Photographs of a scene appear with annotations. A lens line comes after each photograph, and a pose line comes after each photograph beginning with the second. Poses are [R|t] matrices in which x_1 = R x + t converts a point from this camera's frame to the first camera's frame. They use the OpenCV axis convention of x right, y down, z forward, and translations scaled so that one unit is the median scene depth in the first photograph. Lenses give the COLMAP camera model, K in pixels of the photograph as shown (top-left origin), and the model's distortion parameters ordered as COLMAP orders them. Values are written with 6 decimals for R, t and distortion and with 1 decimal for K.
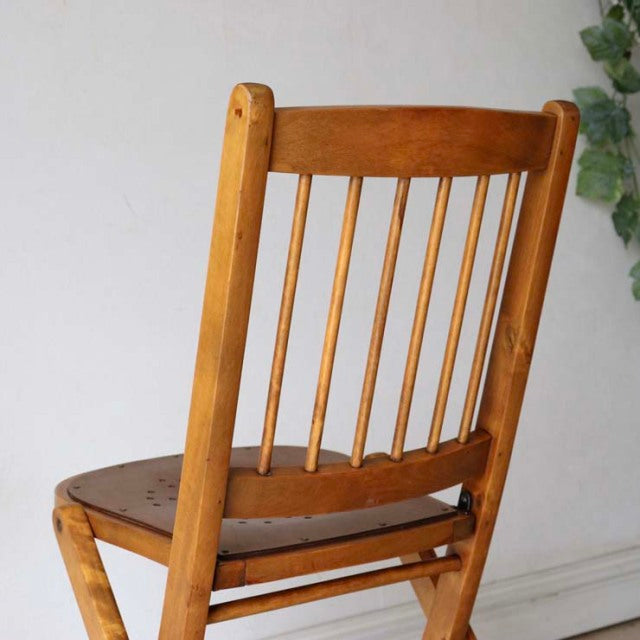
lens RADIAL K [[1396.3, 0, 322.0], [0, 1396.3, 321.7], [0, 0, 1]] dist [0.055059, 0.000000]
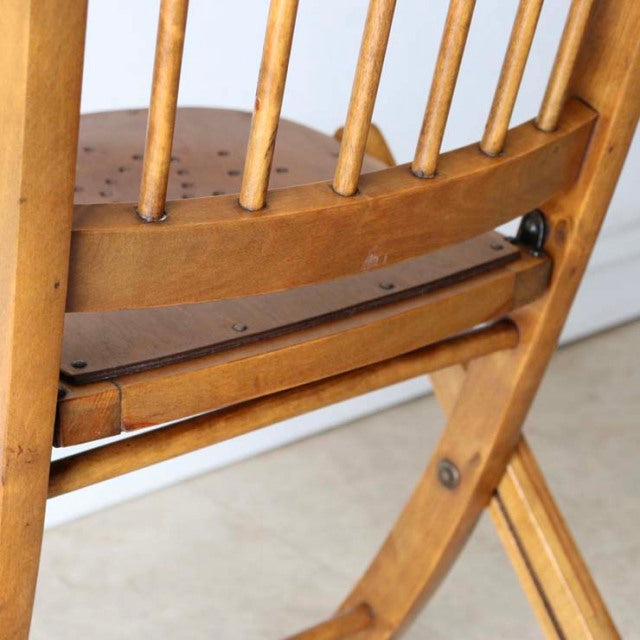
lens RADIAL K [[1472.9, 0, 320.0], [0, 1472.9, 320.7], [0, 0, 1]] dist [0.040967, 0.000000]
pose [[0.998535, -0.010329, 0.053112, -0.011193], [-0.004751, 0.961080, 0.276230, 0.005371], [-0.053898, -0.276078, 0.959623, 0.475278]]
